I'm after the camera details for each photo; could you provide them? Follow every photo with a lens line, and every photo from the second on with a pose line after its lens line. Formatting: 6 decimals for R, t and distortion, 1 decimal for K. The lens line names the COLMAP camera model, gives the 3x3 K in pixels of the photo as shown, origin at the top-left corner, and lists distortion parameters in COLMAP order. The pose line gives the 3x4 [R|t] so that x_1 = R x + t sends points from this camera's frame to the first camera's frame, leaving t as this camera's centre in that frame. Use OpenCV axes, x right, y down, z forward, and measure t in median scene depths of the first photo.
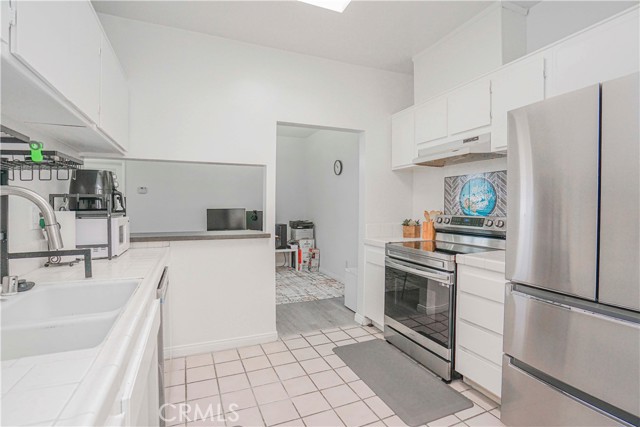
lens RADIAL K [[303.9, 0, 314.7], [0, 303.9, 212.8], [0, 0, 1]] dist [-0.067090, 0.030372]
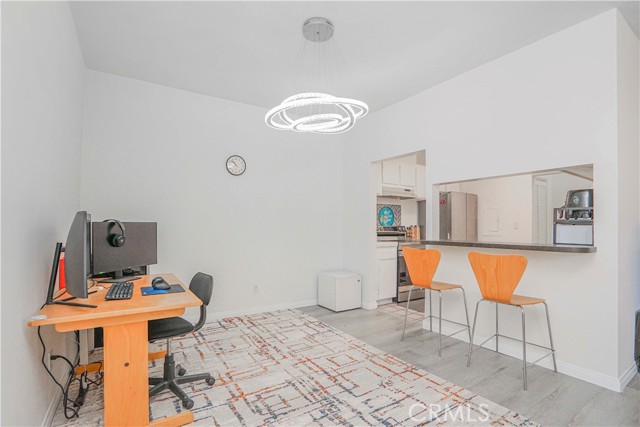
lens RADIAL K [[301.0, 0, 317.6], [0, 301.0, 220.3], [0, 0, 1]] dist [-0.056969, 0.019156]
pose [[-0.173833, 0.011911, 0.984703, -1.249616], [0.006880, 0.999917, -0.010881, -0.005572], [-0.984751, 0.004883, -0.173900, 1.673675]]
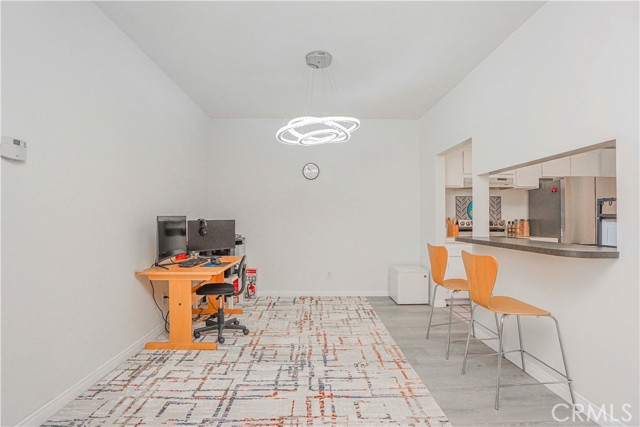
lens RADIAL K [[301.0, 0, 317.6], [0, 301.0, 220.3], [0, 0, 1]] dist [-0.056969, 0.019156]
pose [[0.376208, -0.011565, 0.926463, -1.355897], [0.016530, 0.999847, 0.005769, -0.012199], [-0.926388, 0.013144, 0.376341, 1.155465]]
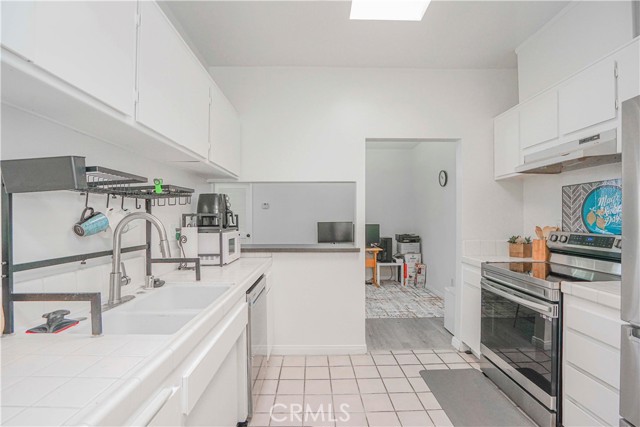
lens RADIAL K [[301.0, 0, 317.6], [0, 301.0, 220.3], [0, 0, 1]] dist [-0.056969, 0.019156]
pose [[0.923918, -0.004794, -0.382562, 0.120115], [0.000072, 0.999924, -0.012356, -0.014496], [0.382592, 0.011388, 0.923847, 0.003260]]
